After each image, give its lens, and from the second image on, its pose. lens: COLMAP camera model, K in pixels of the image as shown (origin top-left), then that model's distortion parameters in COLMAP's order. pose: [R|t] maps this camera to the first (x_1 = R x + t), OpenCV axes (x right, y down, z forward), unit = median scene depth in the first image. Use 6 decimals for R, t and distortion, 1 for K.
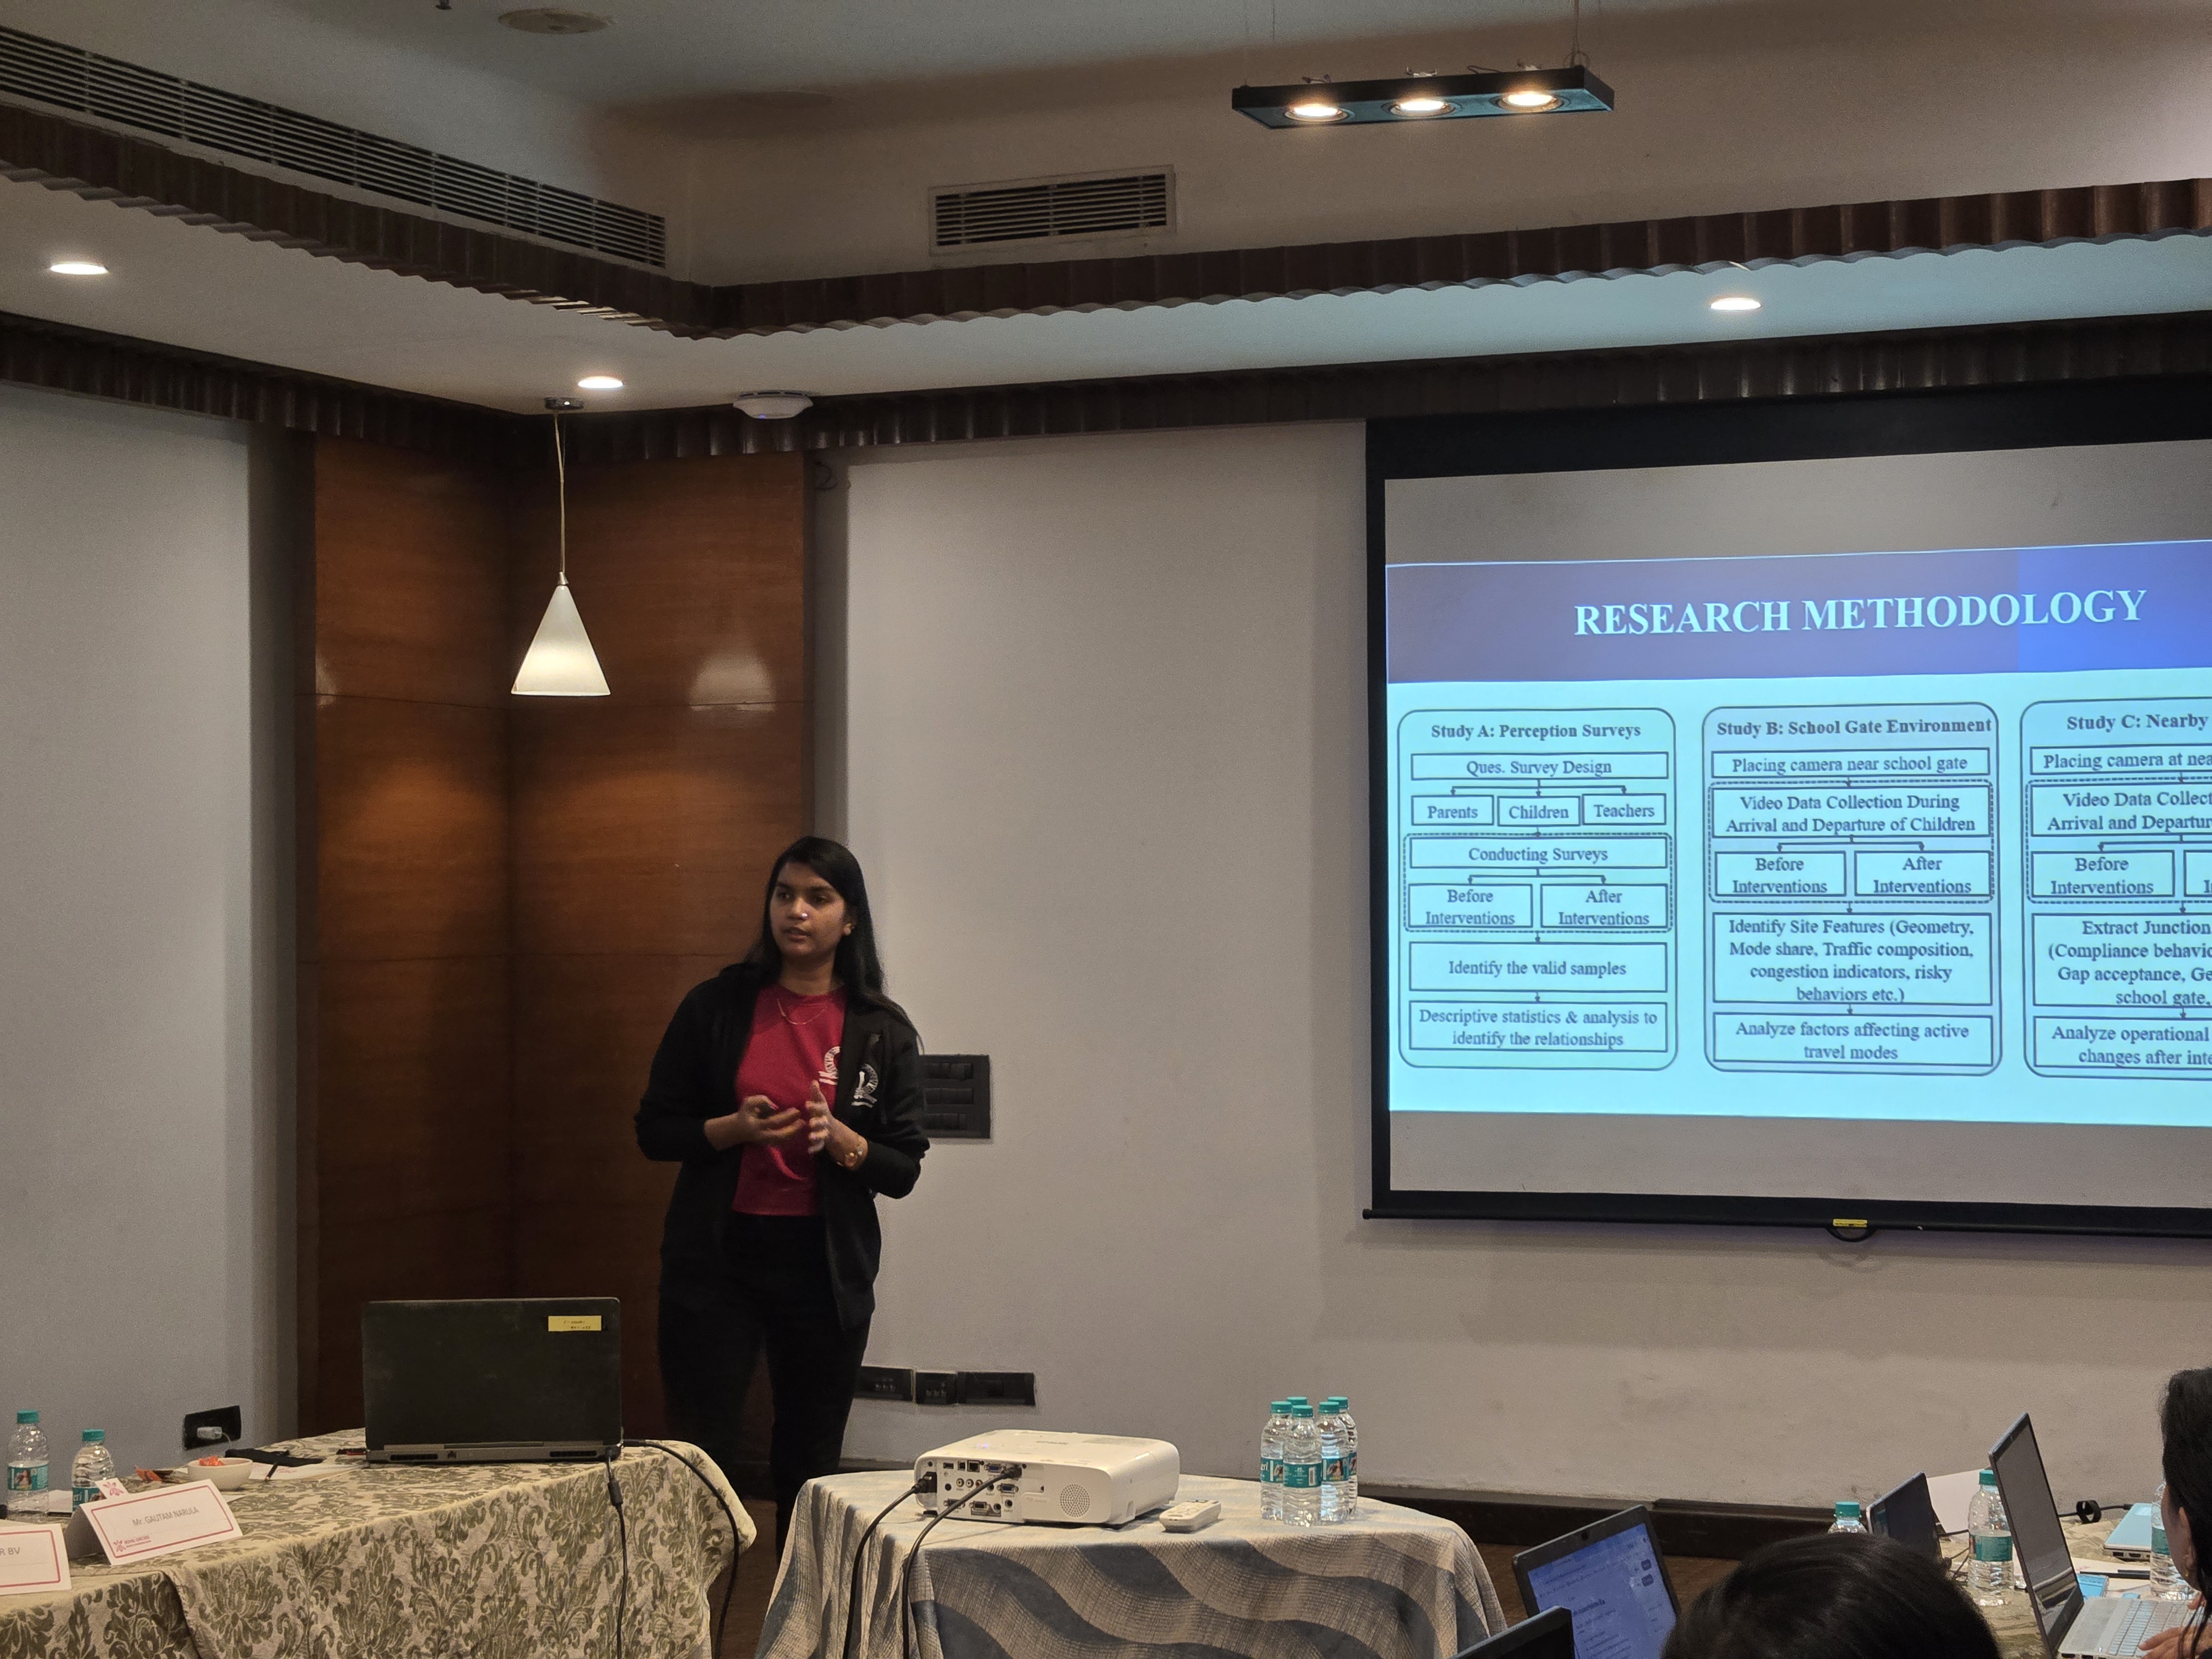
lens RADIAL K [[4196.2, 0, 1106.0], [0, 4196.2, 829.5], [0, 0, 1]] dist [0.058638, 0.111927]
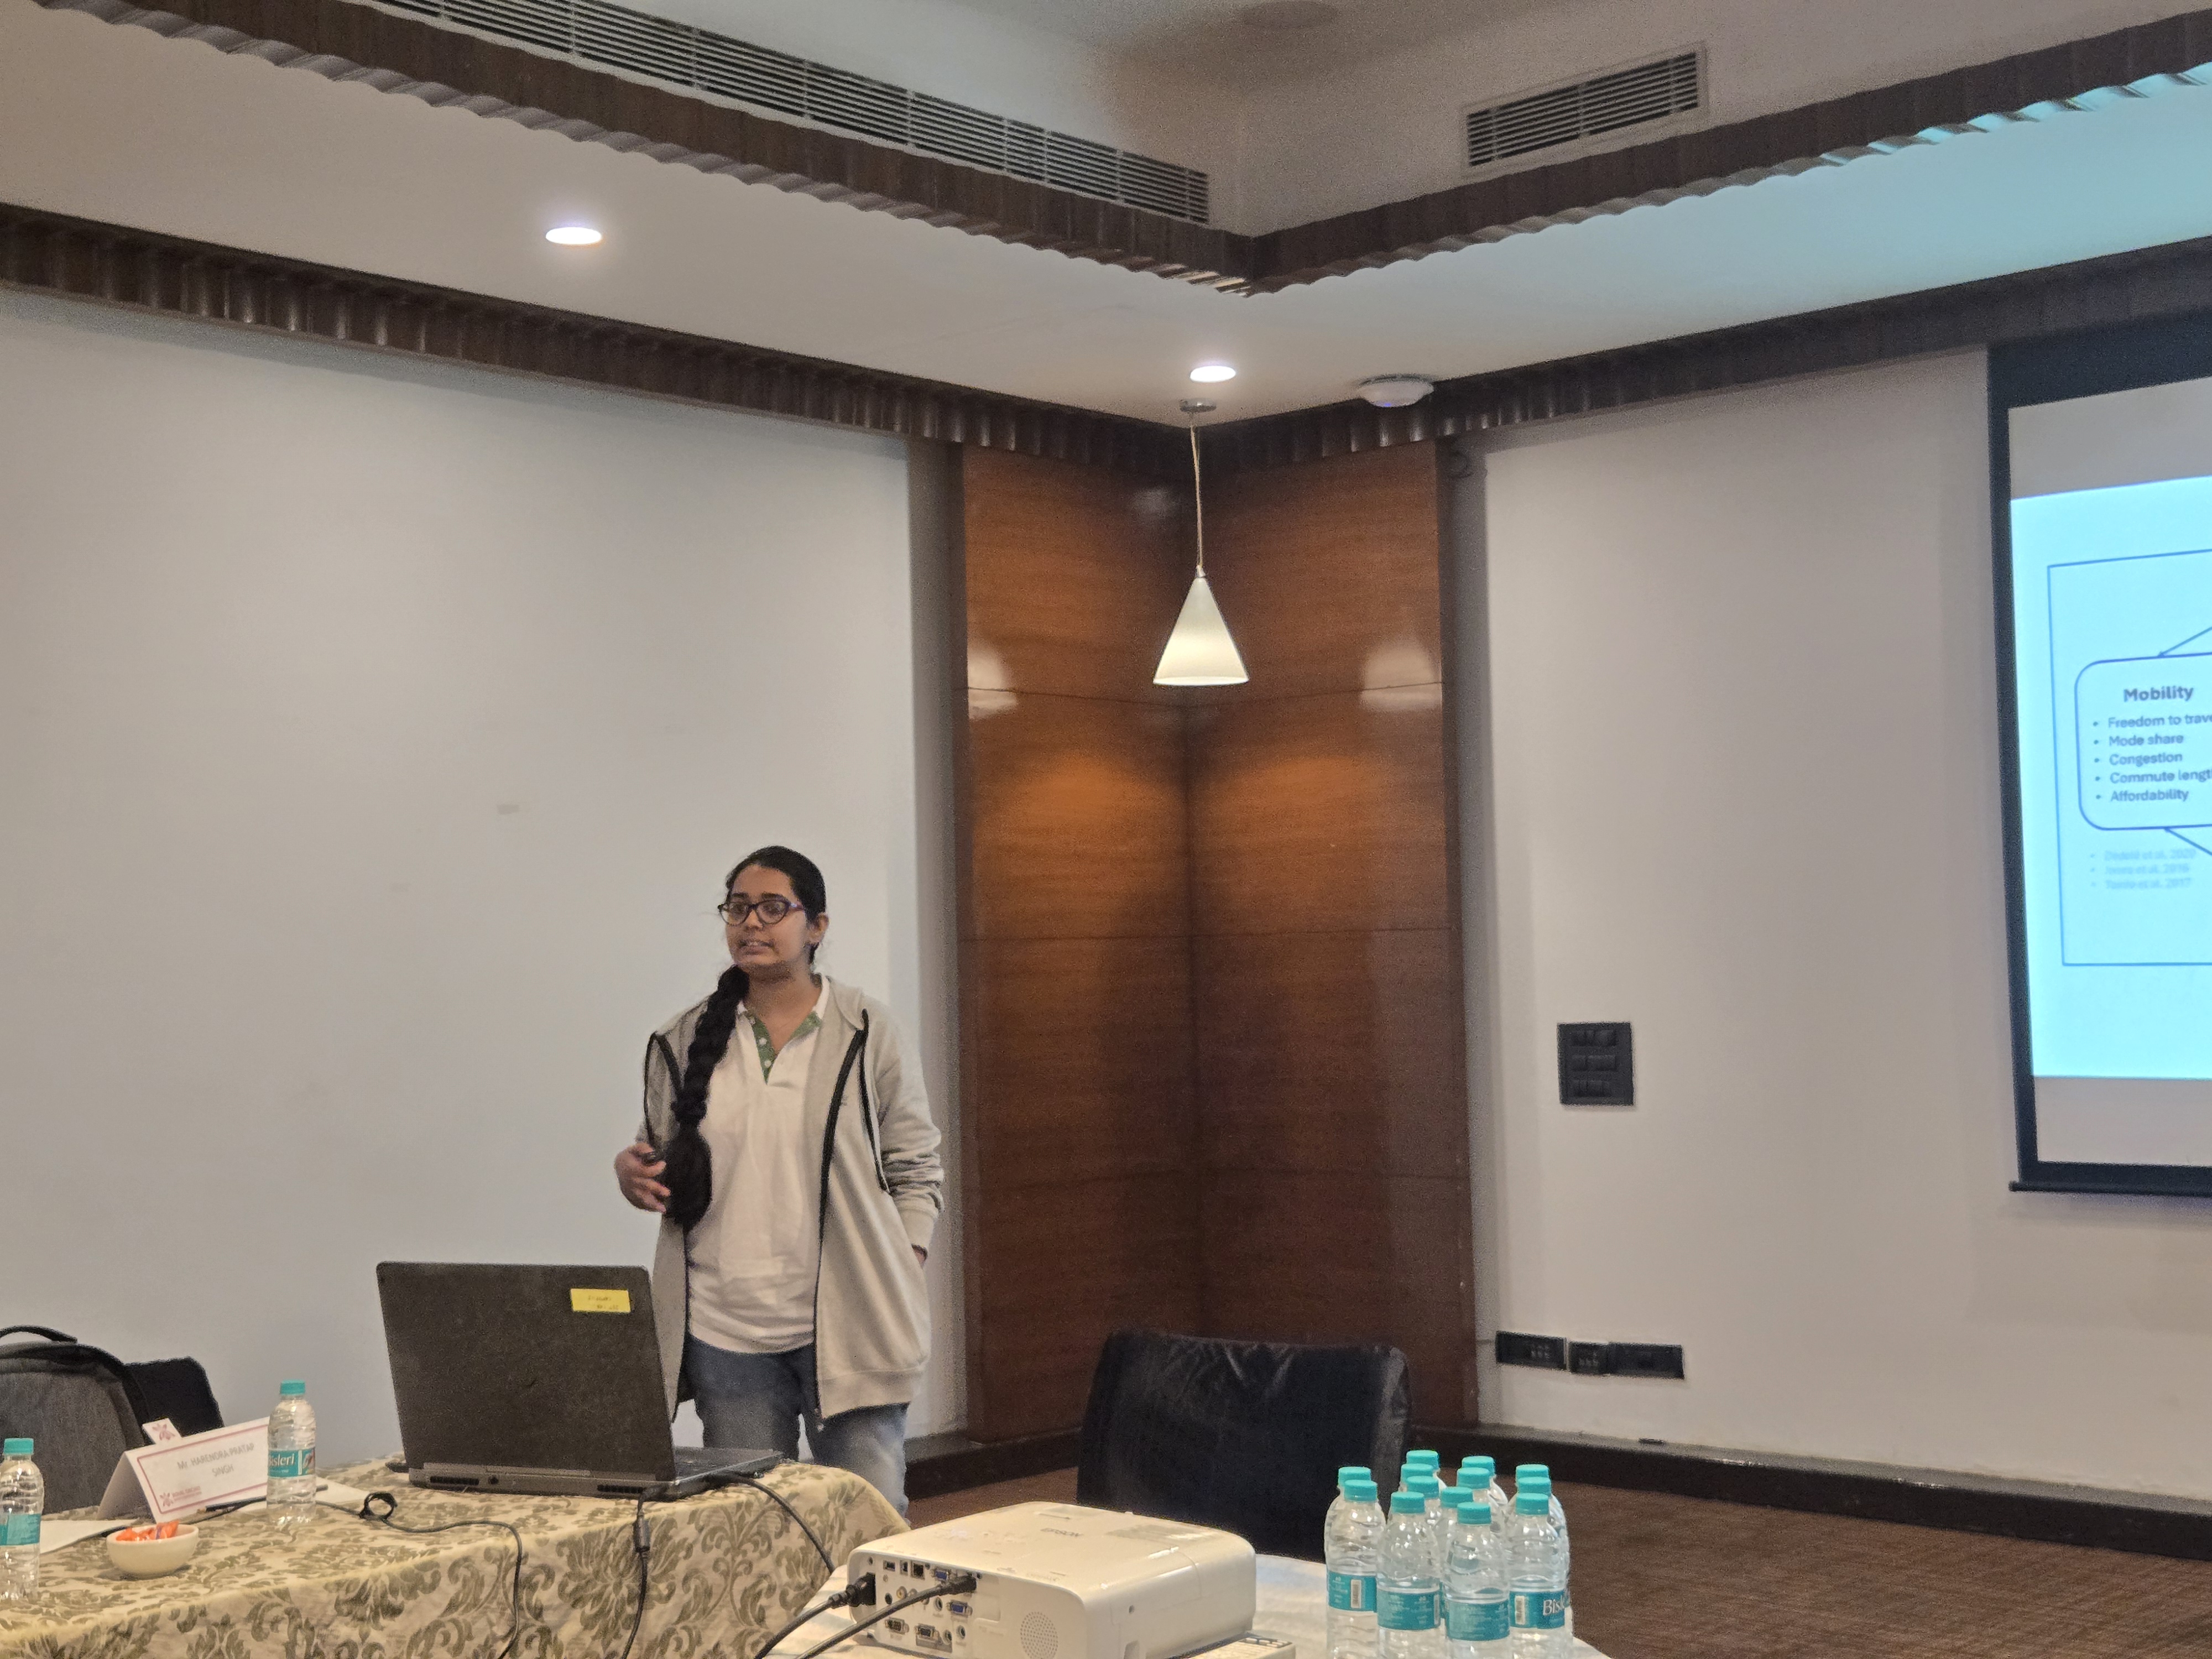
lens RADIAL K [[2923.6, 0, 1106.0], [0, 2923.6, 829.5], [0, 0, 1]] dist [0.074412, -0.030407]
pose [[0.949325, -0.029055, -0.312949, 0.093767], [0.020399, 0.999314, -0.030899, 0.033392], [0.313632, 0.022949, 0.949267, 0.375064]]
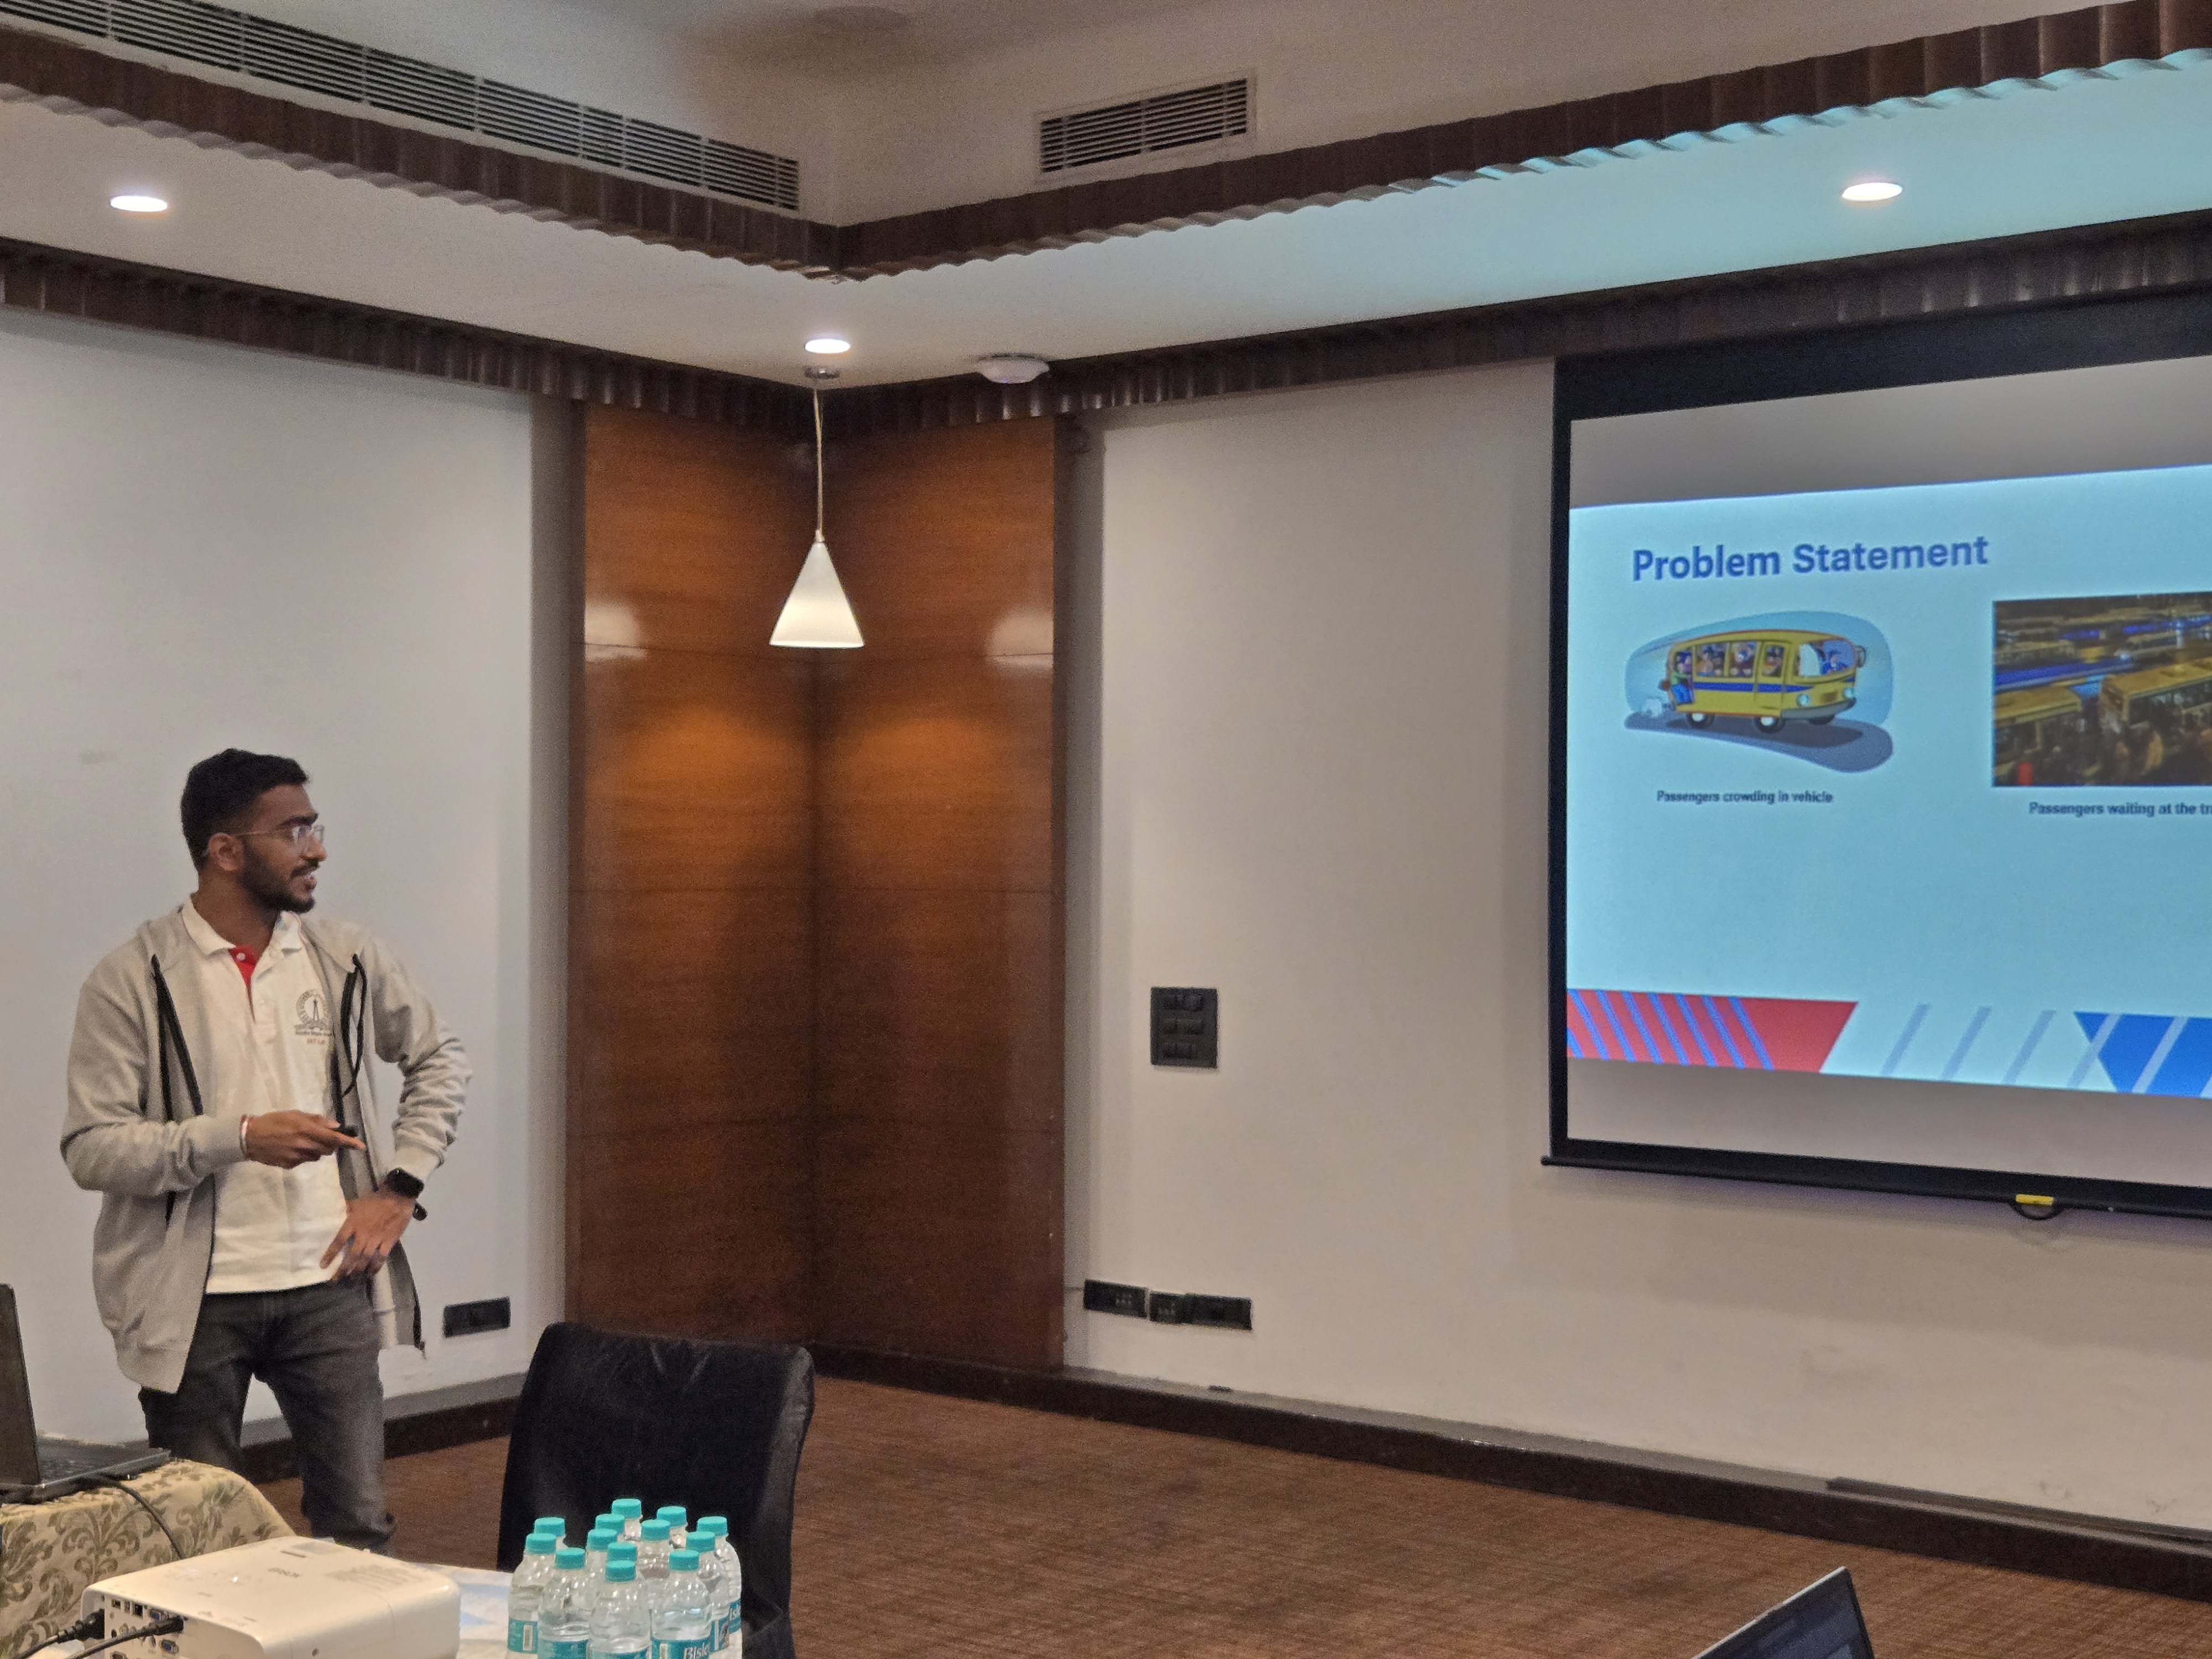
lens RADIAL K [[2938.1, 0, 1106.0], [0, 2938.1, 829.5], [0, 0, 1]] dist [0.086272, -0.089951]
pose [[0.967104, 0.011978, -0.254100, 0.165817], [-0.009780, 0.999903, 0.009913, 0.008612], [0.254194, -0.007101, 0.967127, 0.364982]]
